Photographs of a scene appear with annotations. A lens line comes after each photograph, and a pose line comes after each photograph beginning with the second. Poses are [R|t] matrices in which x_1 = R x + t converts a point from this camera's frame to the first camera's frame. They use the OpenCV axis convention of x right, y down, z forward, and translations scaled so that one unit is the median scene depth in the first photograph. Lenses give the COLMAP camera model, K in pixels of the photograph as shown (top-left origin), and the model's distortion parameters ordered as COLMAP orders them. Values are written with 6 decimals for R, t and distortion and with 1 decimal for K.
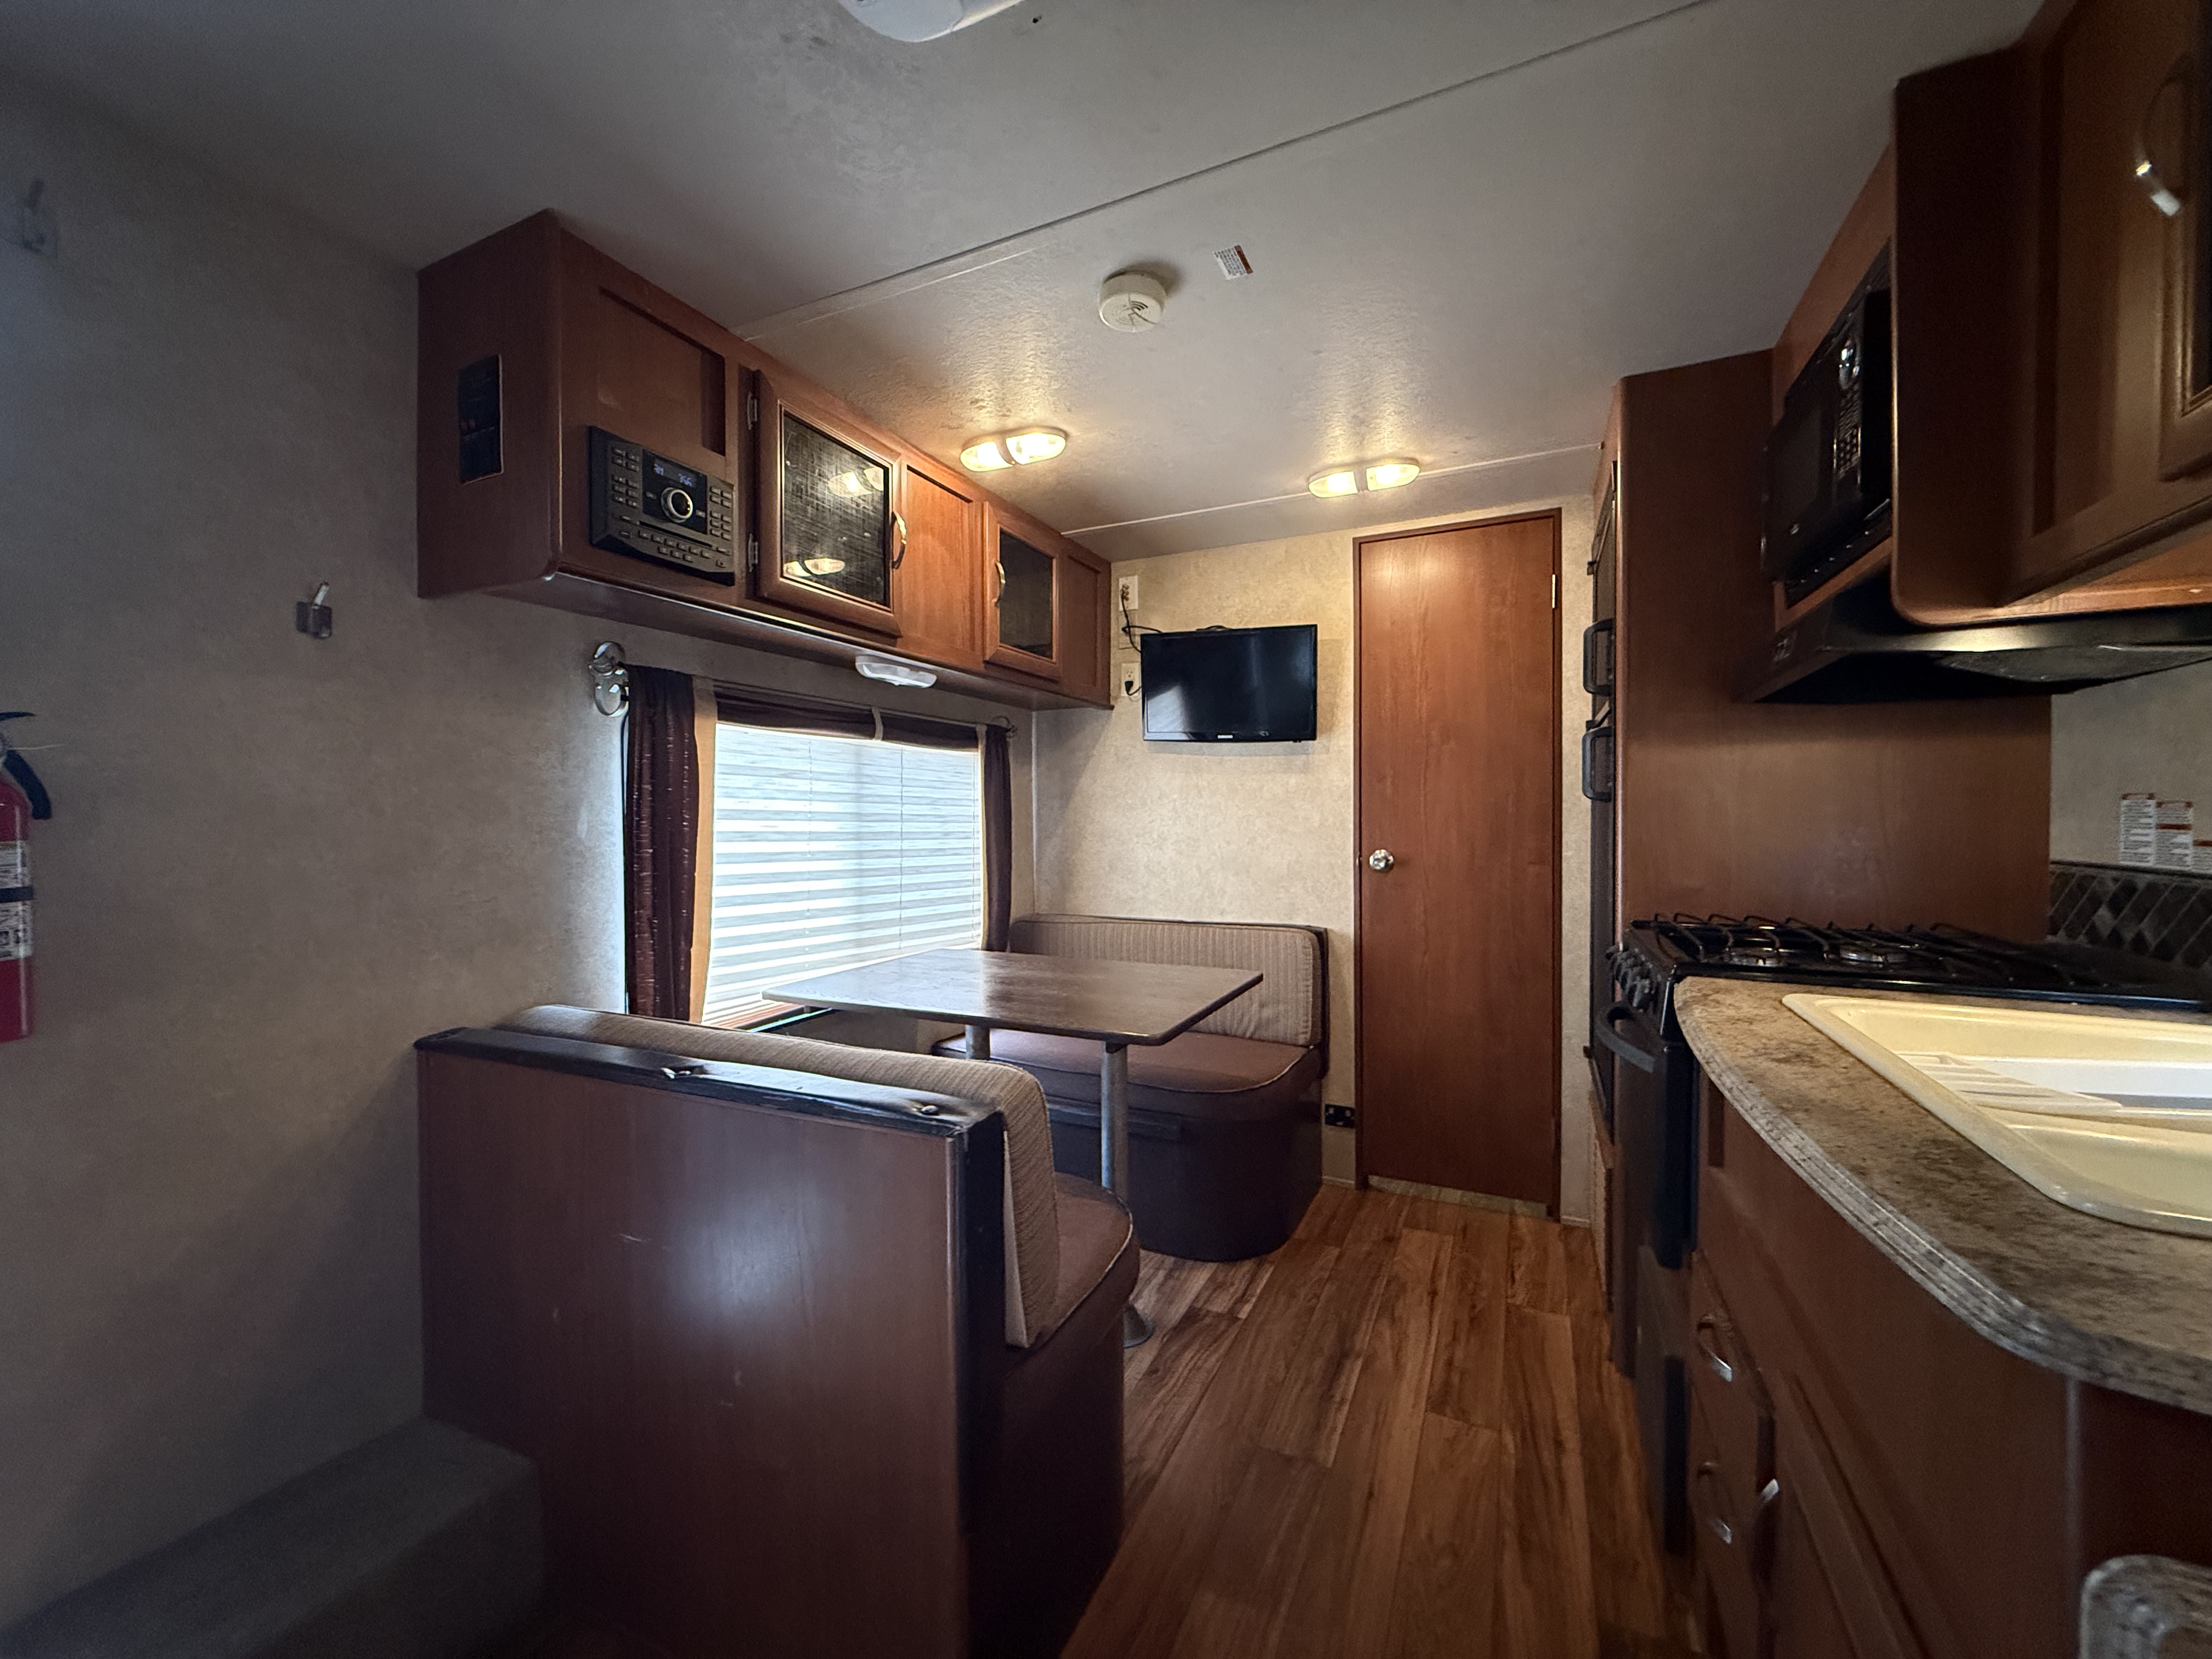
lens RADIAL K [[880.8, 0, 1102.0], [0, 880.8, 825.9], [0, 0, 1]] dist [-0.000129, 0.000101]
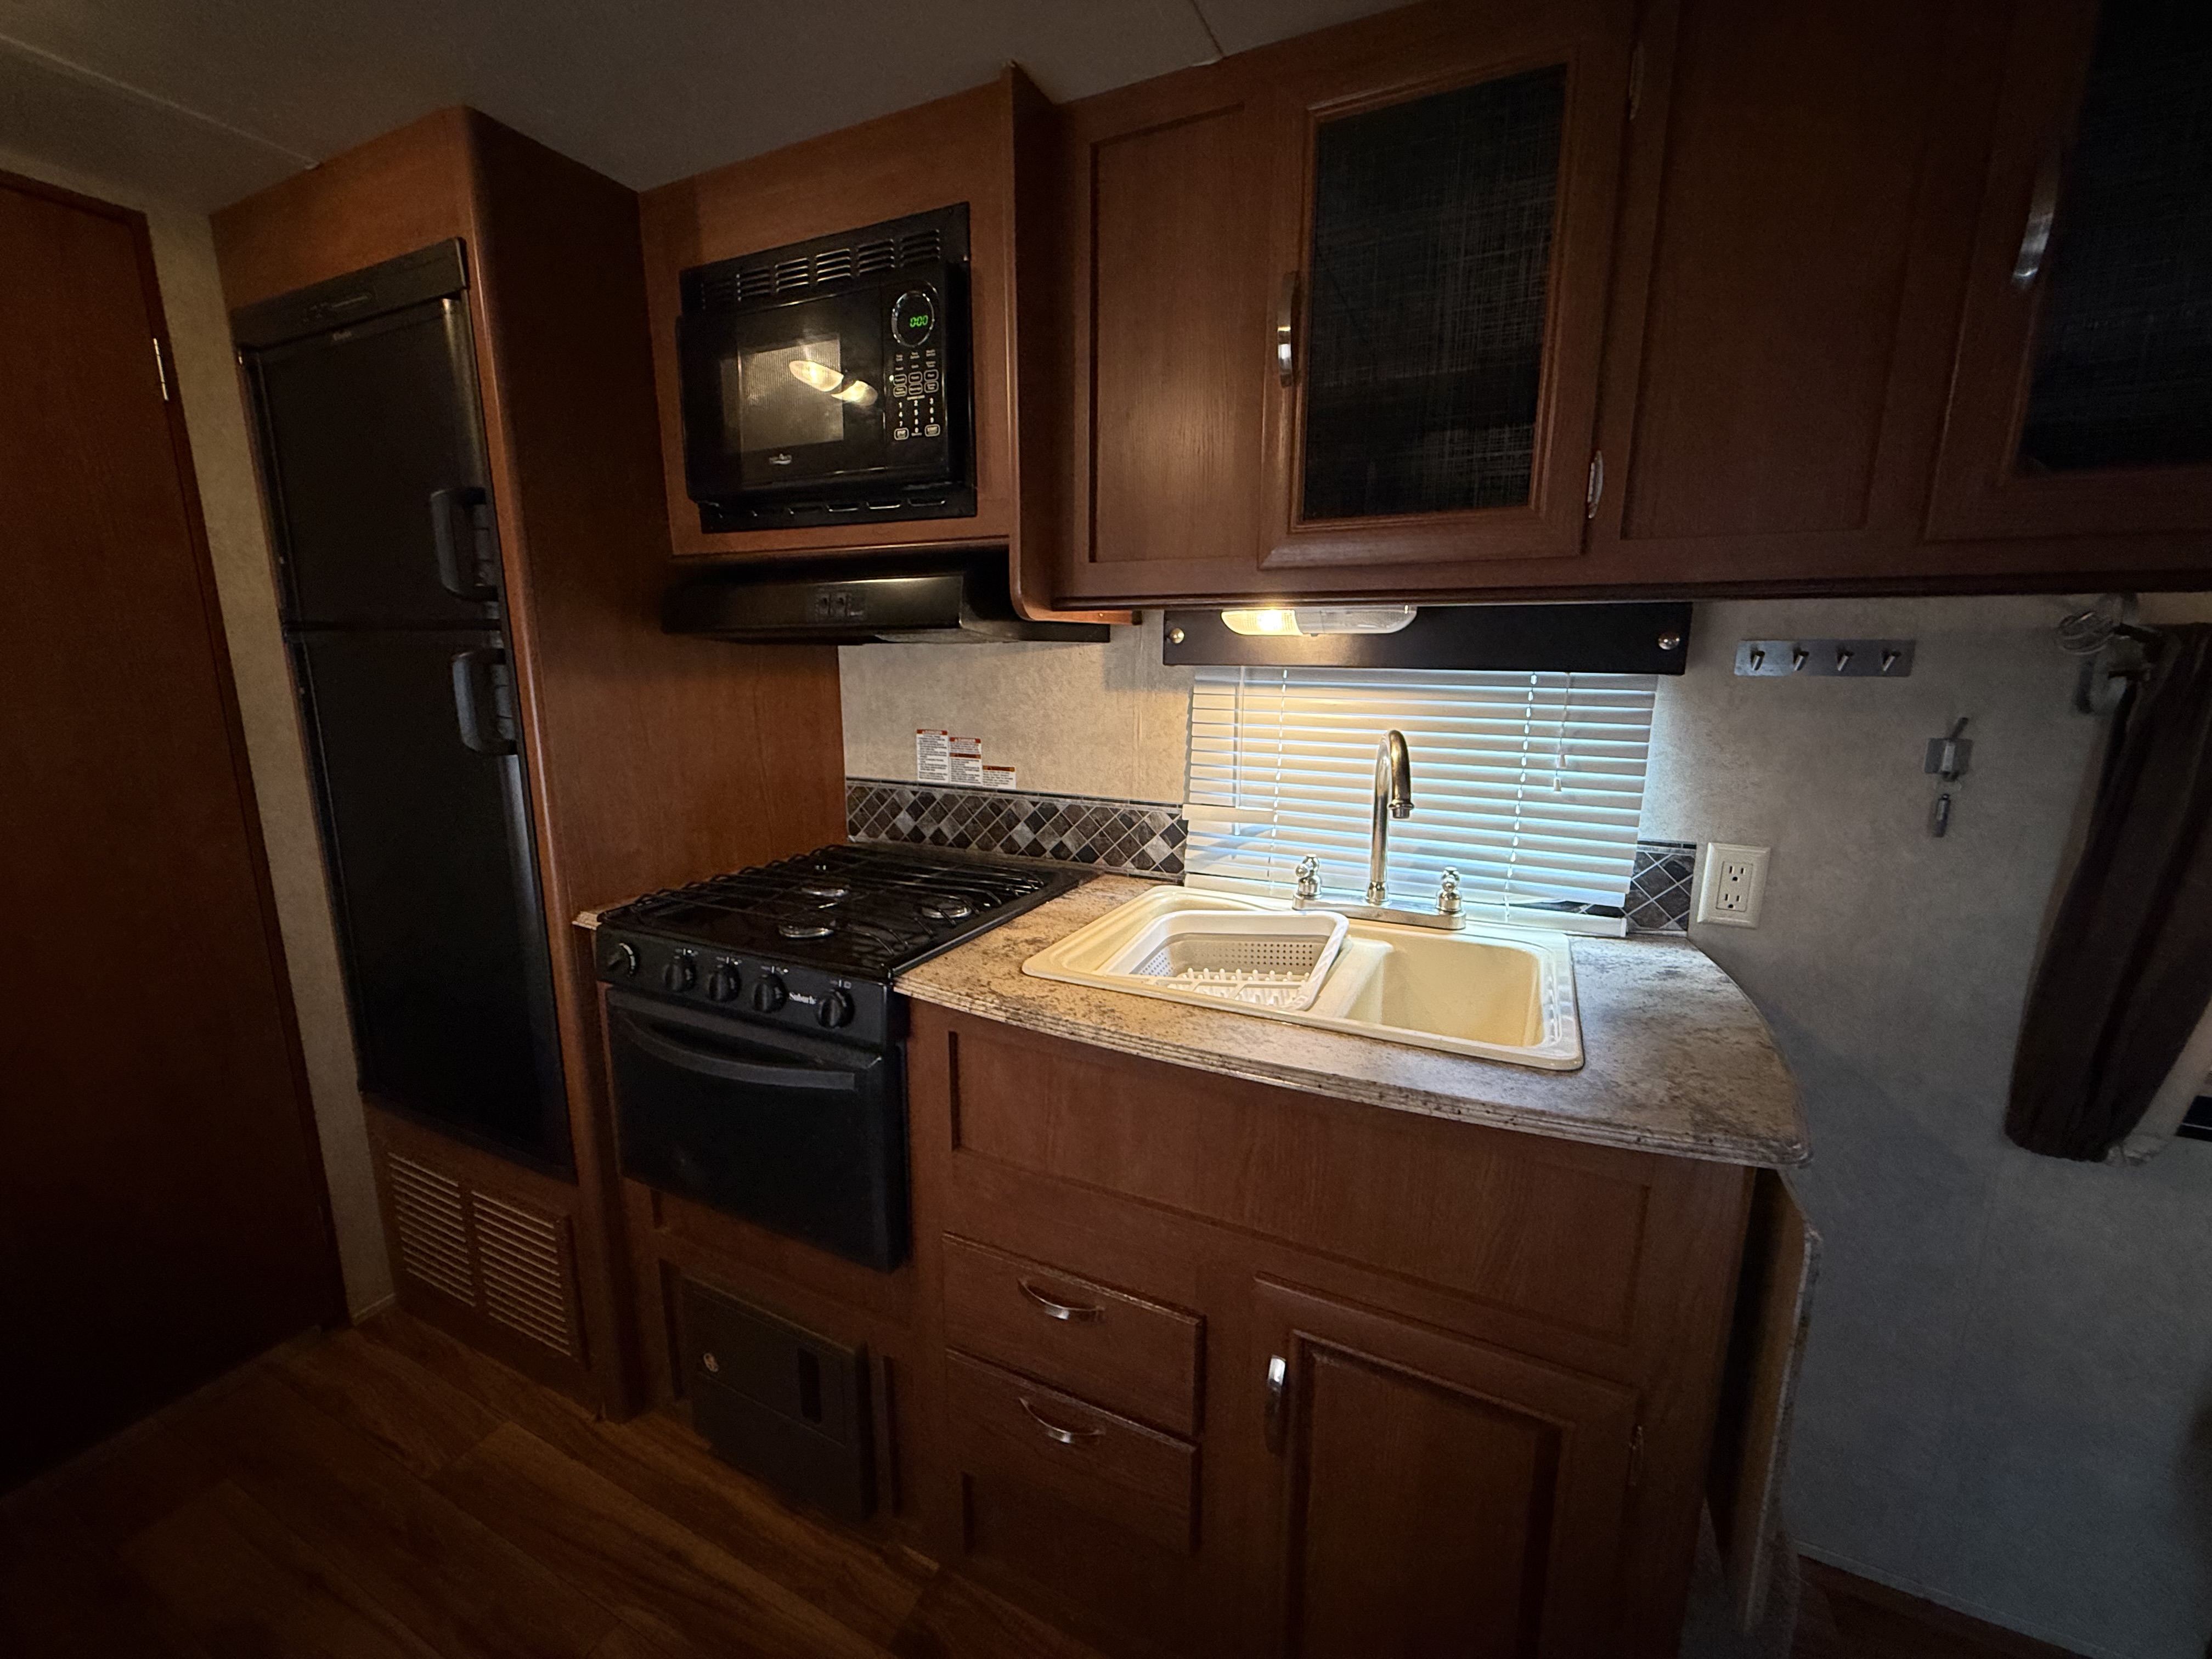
lens RADIAL K [[880.8, 0, 1102.6], [0, 880.8, 828.0], [0, 0, 1]] dist [-0.000129, 0.000101]
pose [[0.000745, -0.188501, 0.982073, -0.106833], [0.009517, 0.982030, 0.188485, -0.076812], [-0.999954, 0.009206, 0.002526, 0.393495]]
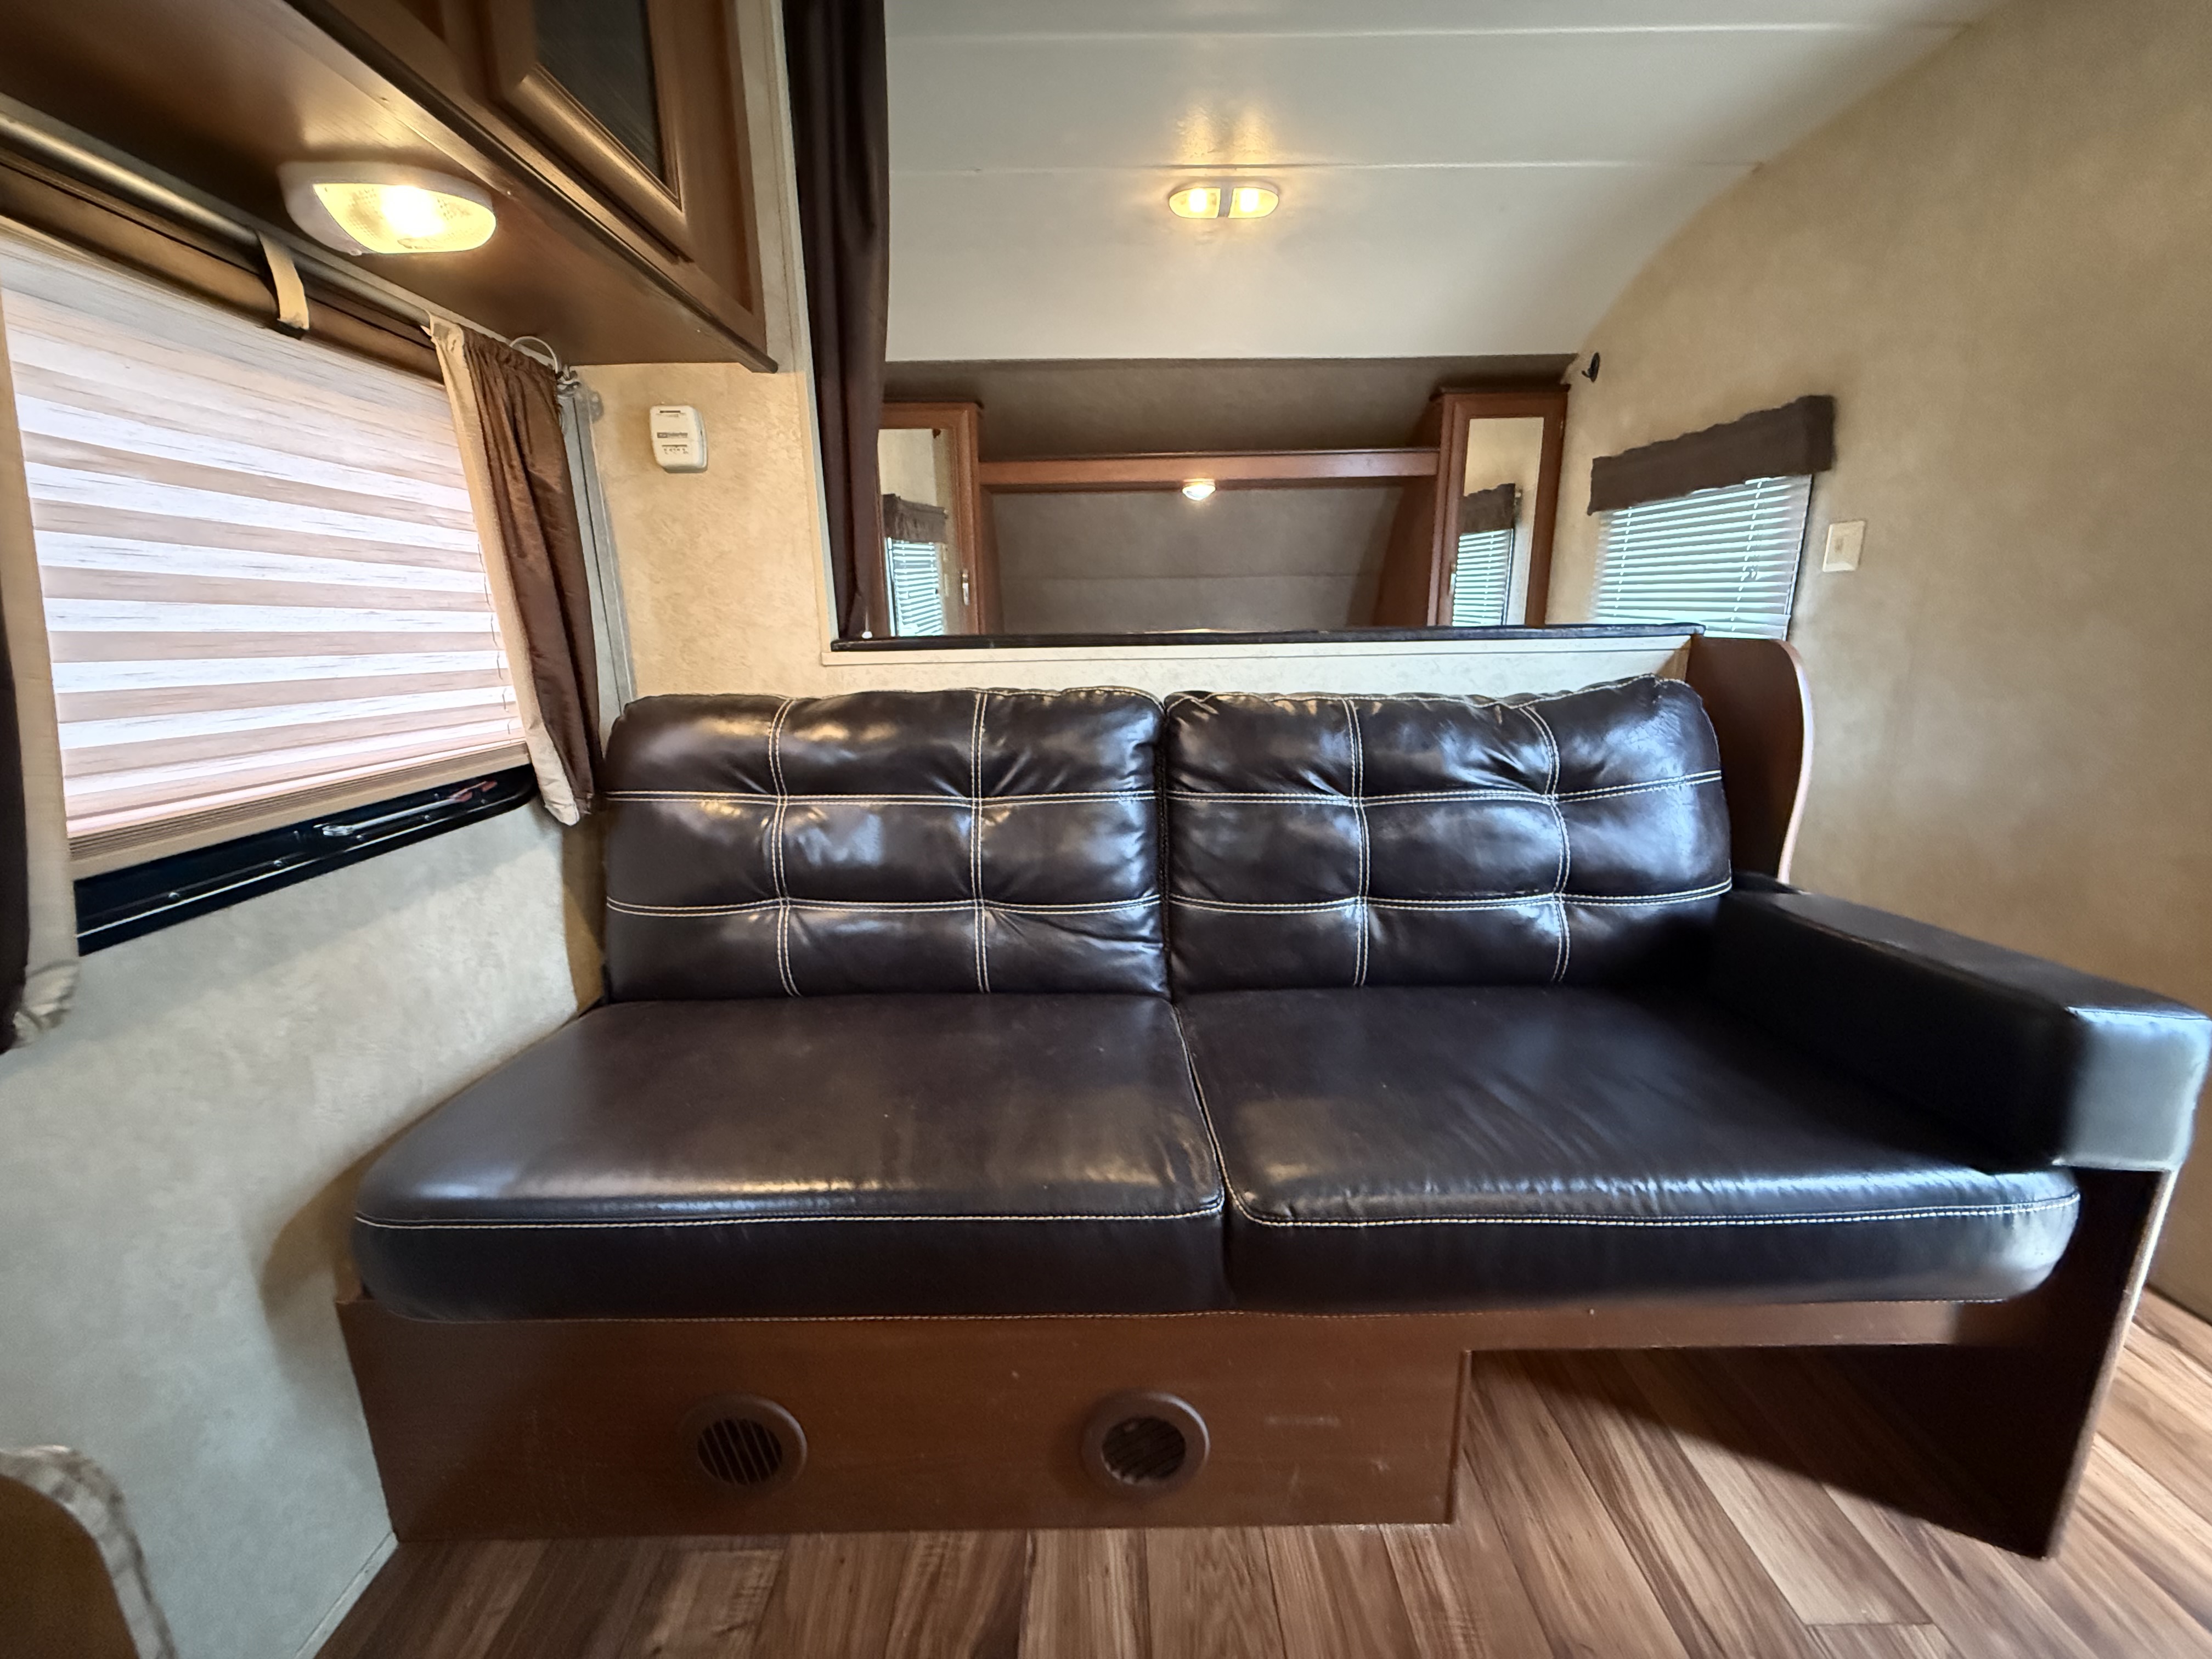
lens RADIAL K [[880.8, 0, 1098.6], [0, 880.8, 828.7], [0, 0, 1]] dist [-0.000129, 0.000101]
pose [[-0.897262, 0.118705, -0.425241, 0.117003], [0.009119, 0.967954, 0.250962, 0.054831], [0.441404, 0.221301, -0.869591, 0.235062]]
